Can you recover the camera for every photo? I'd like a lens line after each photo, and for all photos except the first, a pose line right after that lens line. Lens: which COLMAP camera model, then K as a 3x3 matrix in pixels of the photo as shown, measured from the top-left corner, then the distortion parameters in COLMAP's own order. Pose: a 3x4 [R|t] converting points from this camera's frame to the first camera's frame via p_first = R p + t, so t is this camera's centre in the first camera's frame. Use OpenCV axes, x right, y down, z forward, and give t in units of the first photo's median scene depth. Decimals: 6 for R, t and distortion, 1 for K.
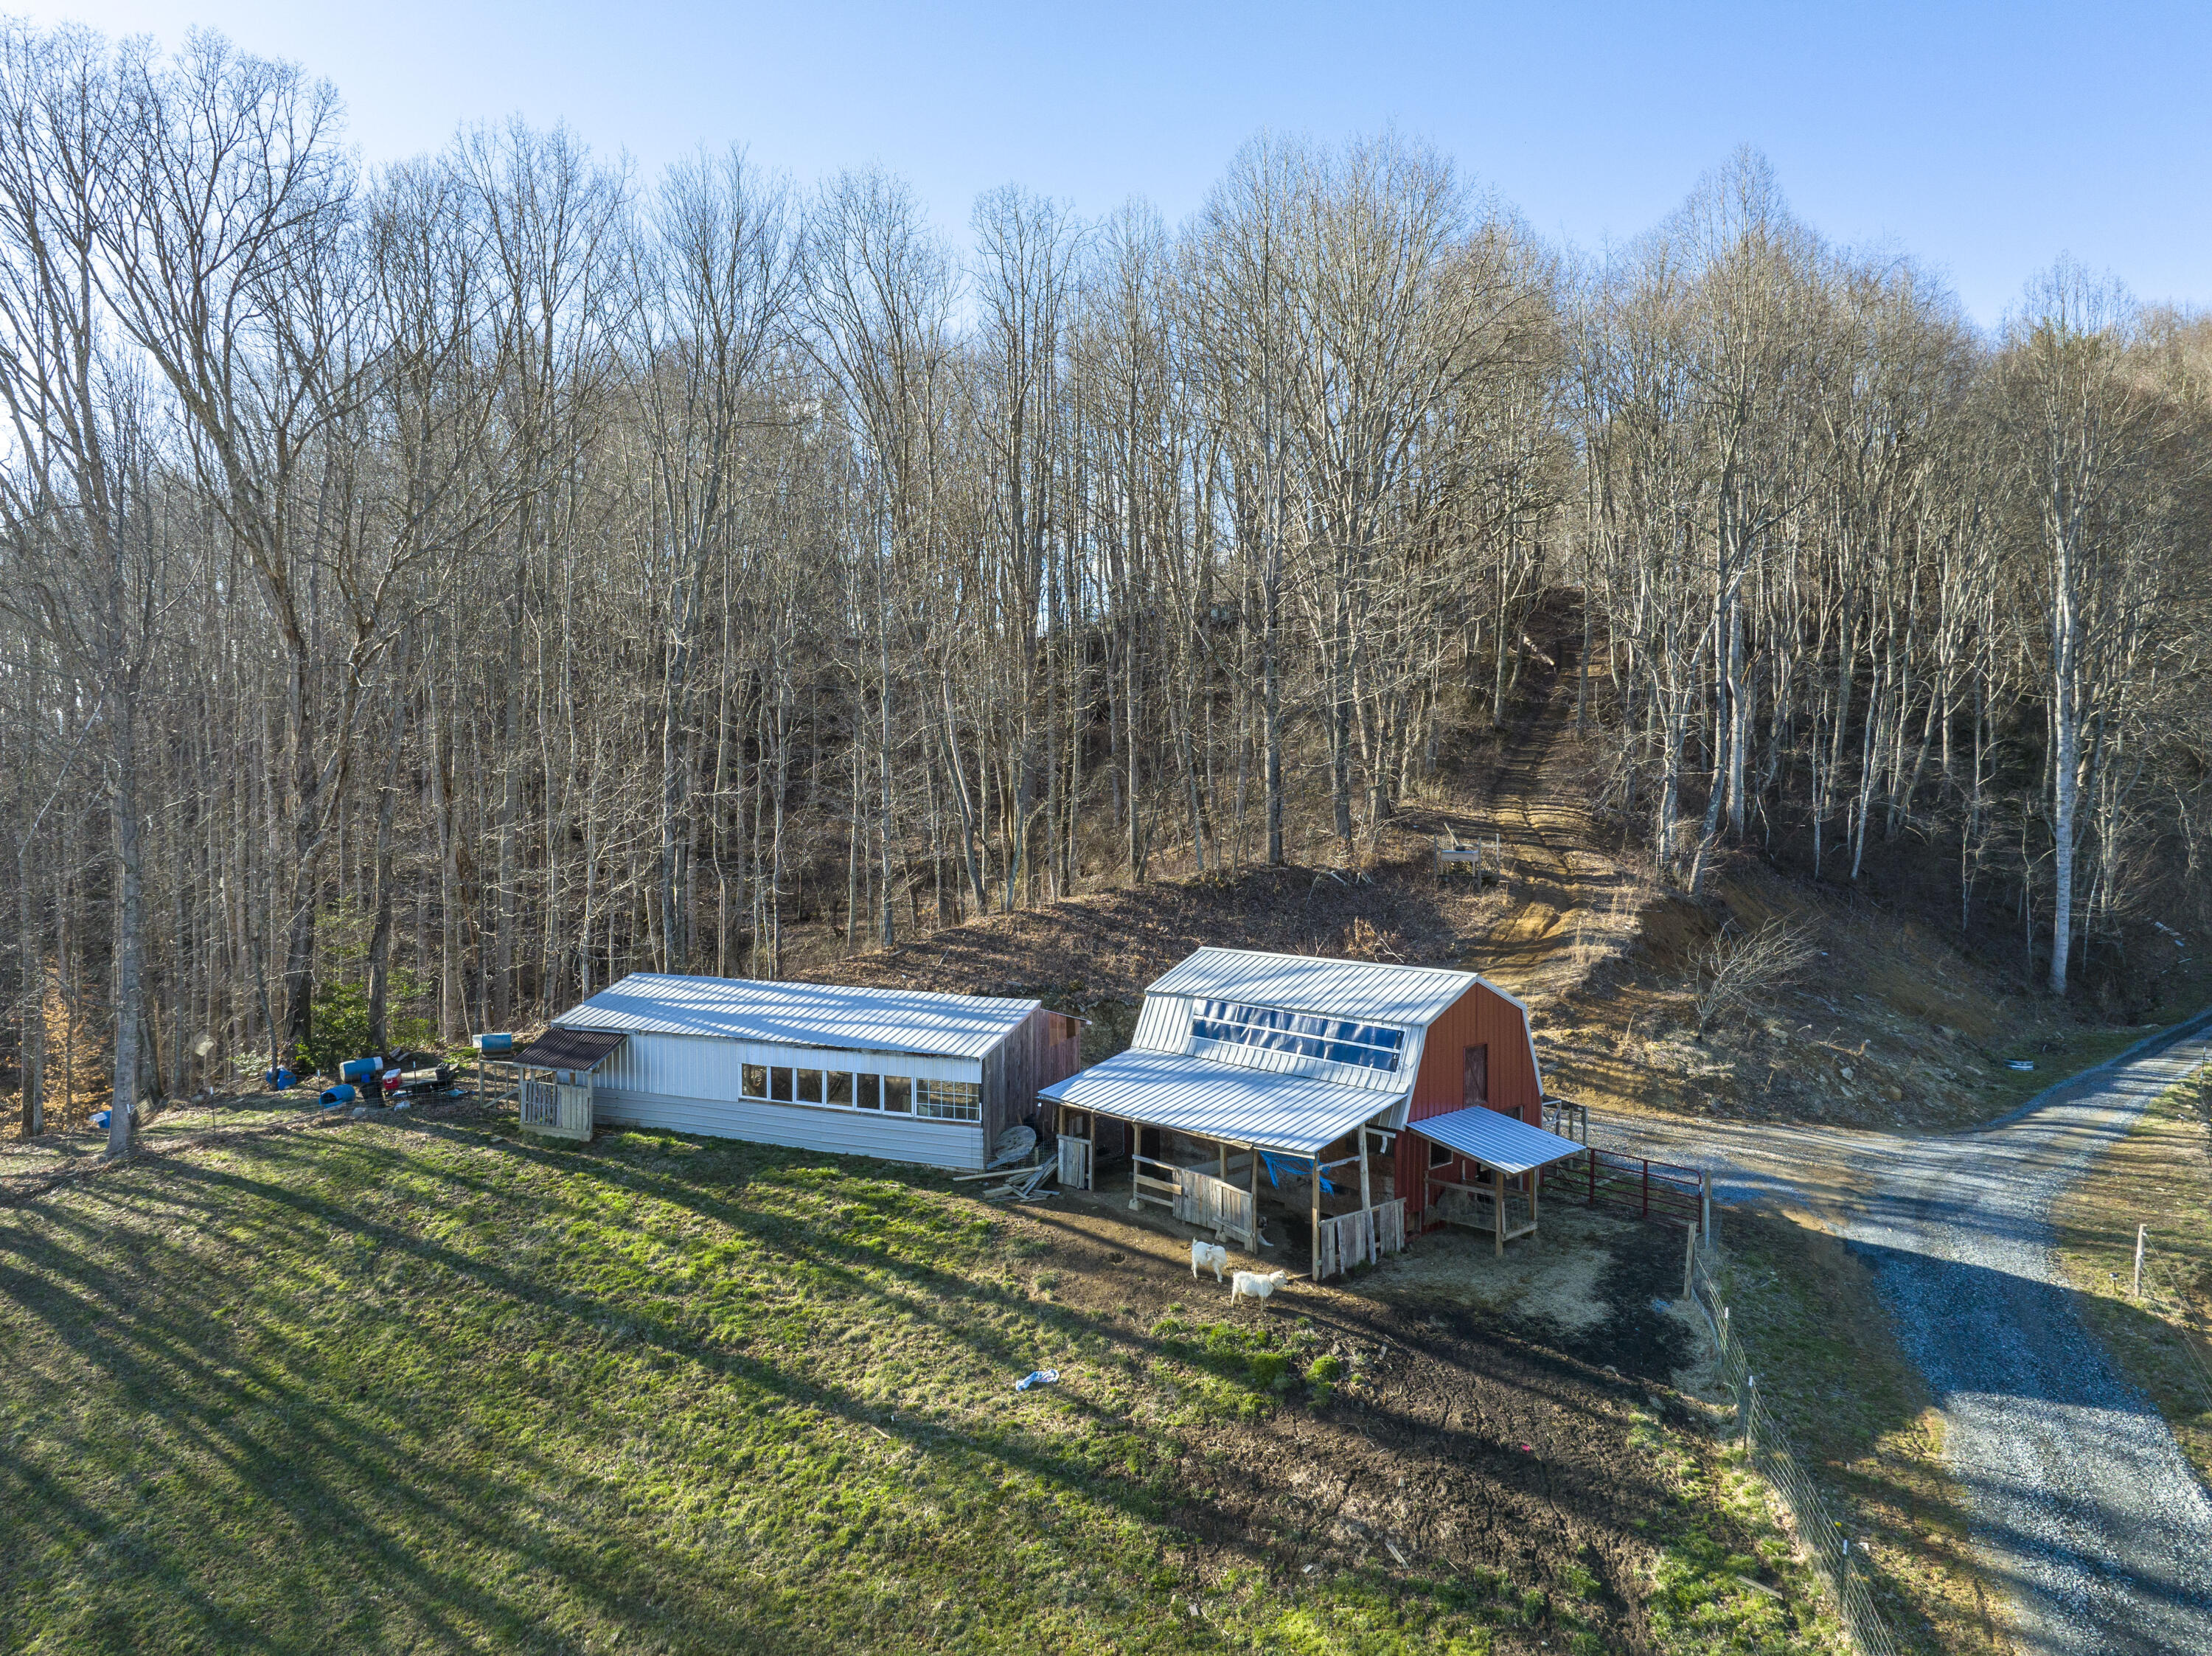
lens RADIAL K [[1620.0, 0, 958.9], [0, 1620.0, 695.6], [0, 0, 1]] dist [-0.030633, -0.005480]
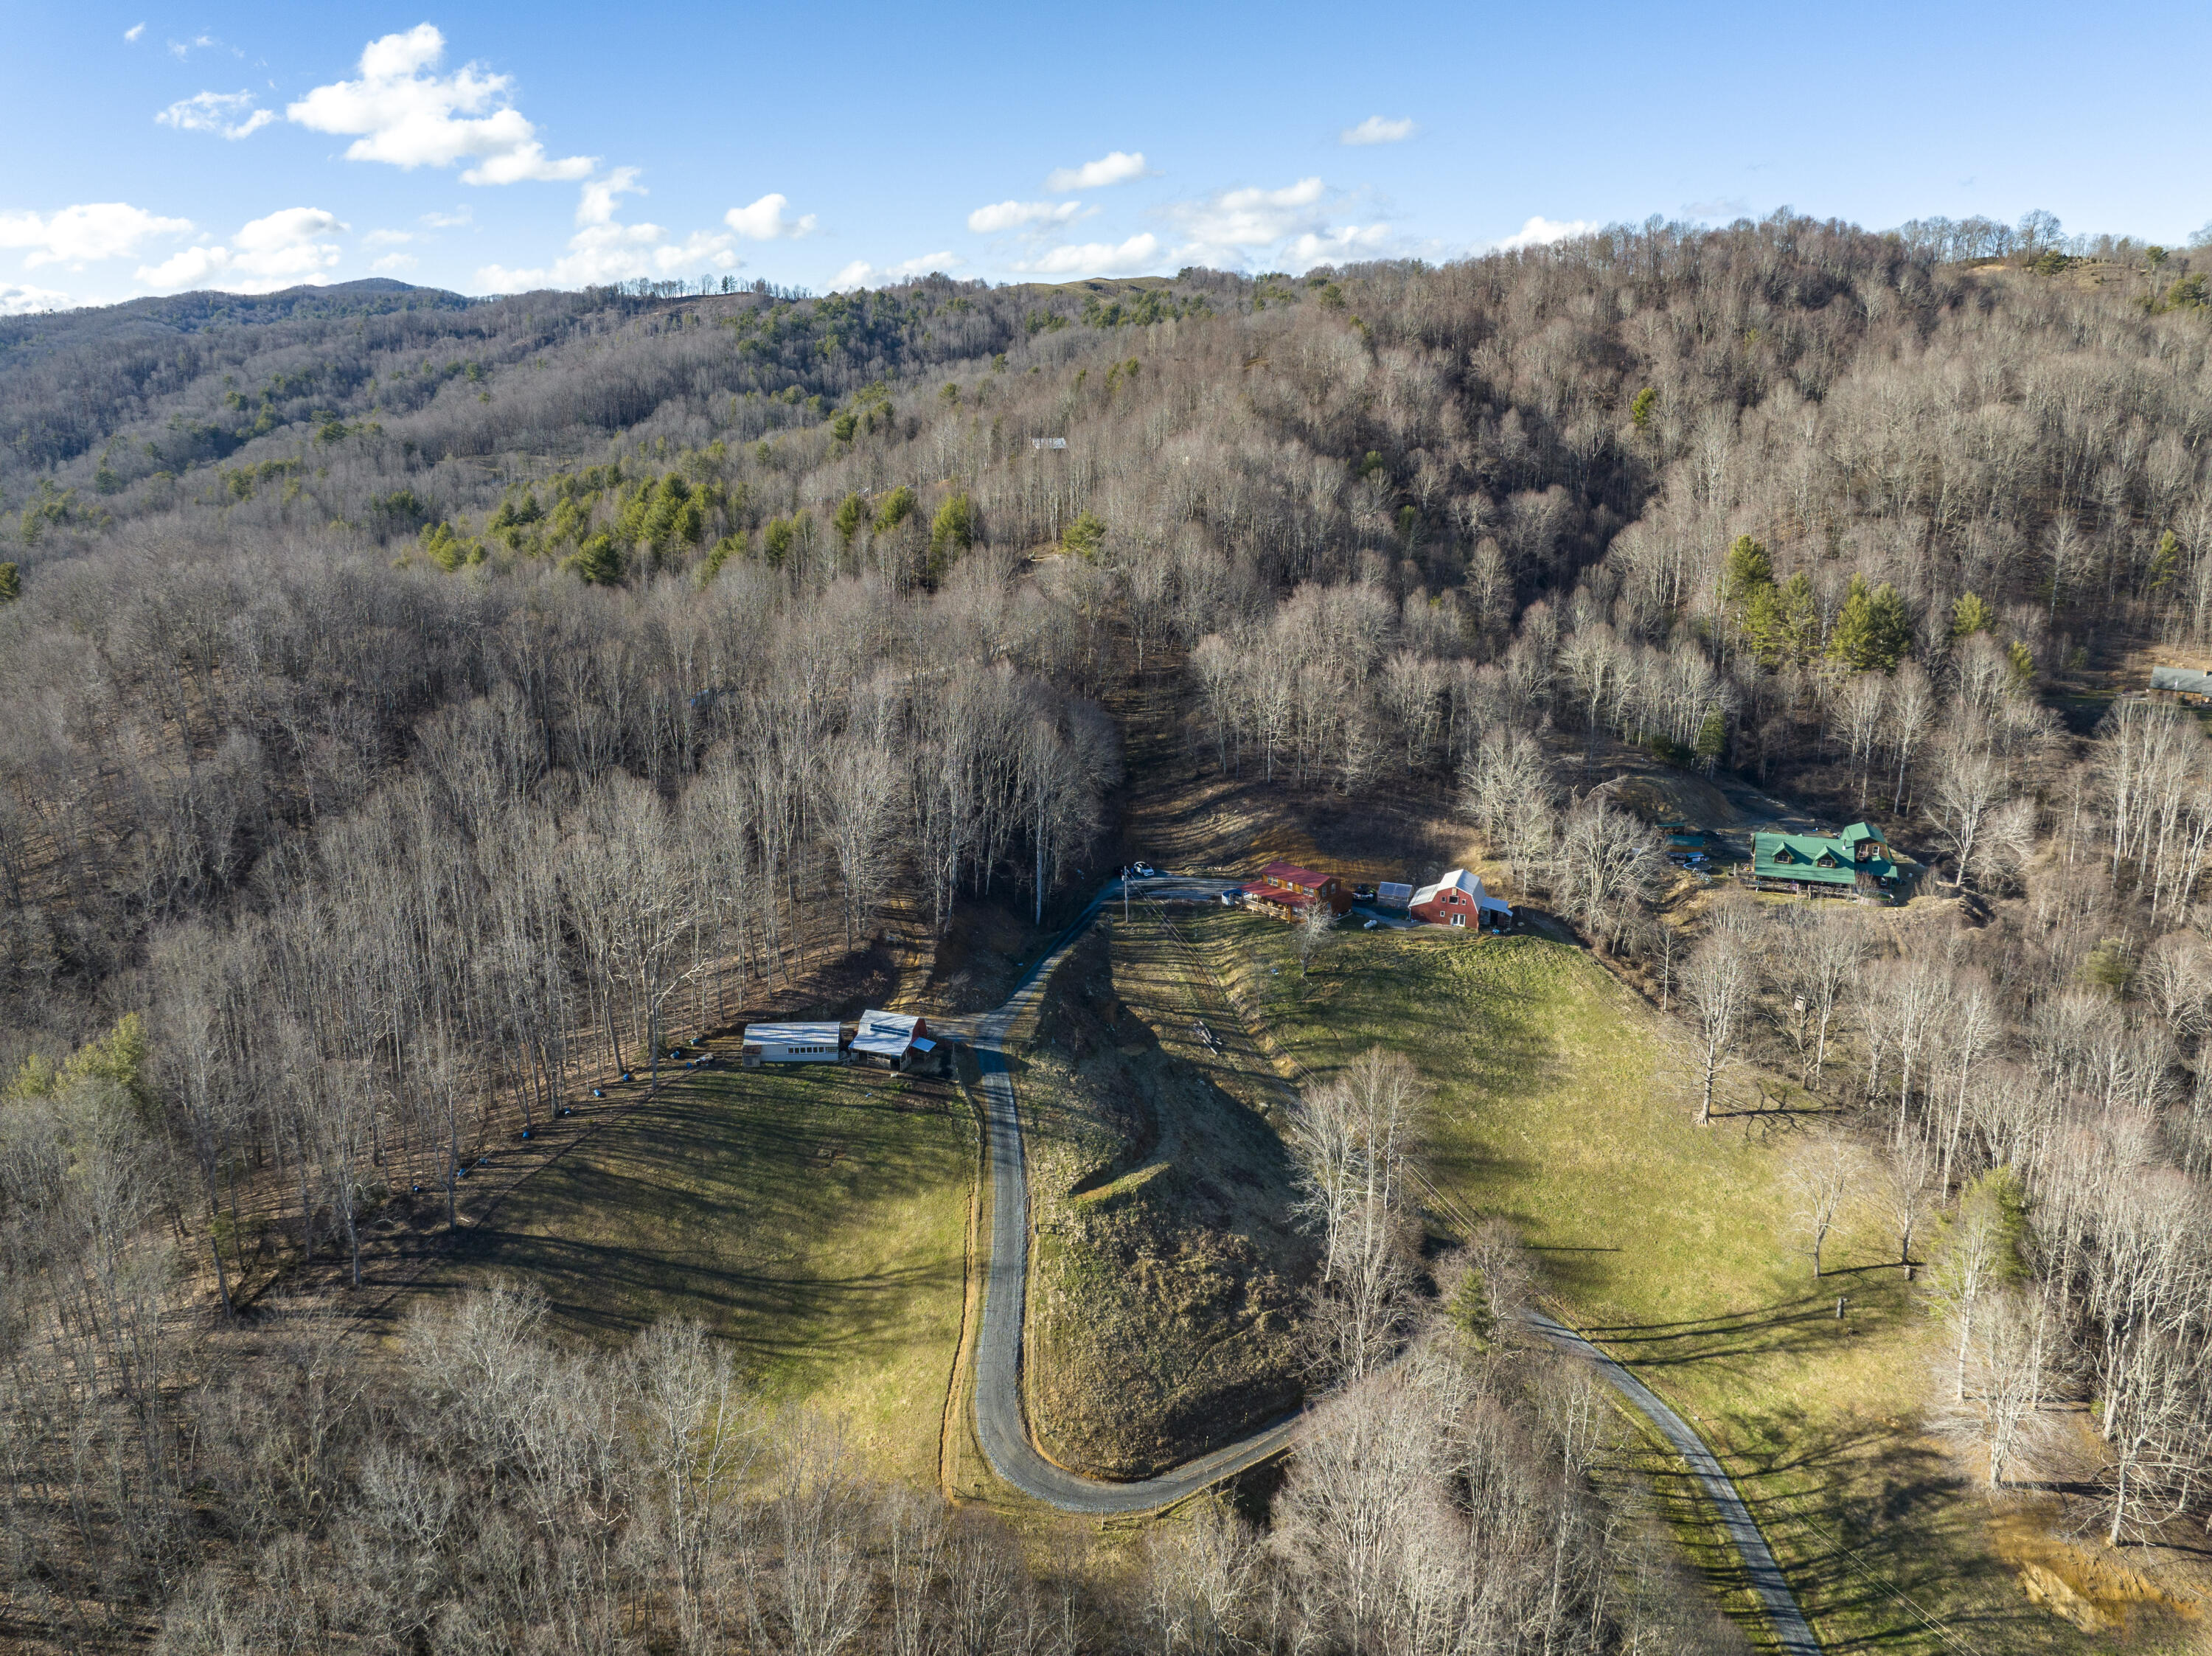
lens RADIAL K [[1618.7, 0, 970.9], [0, 1618.7, 723.4], [0, 0, 1]] dist [-0.035397, -0.004985]
pose [[0.892185, -0.112453, 0.437446, -2.083723], [-0.003853, 0.966581, 0.256334, -2.508026], [-0.451653, -0.230383, 0.861936, -4.162604]]
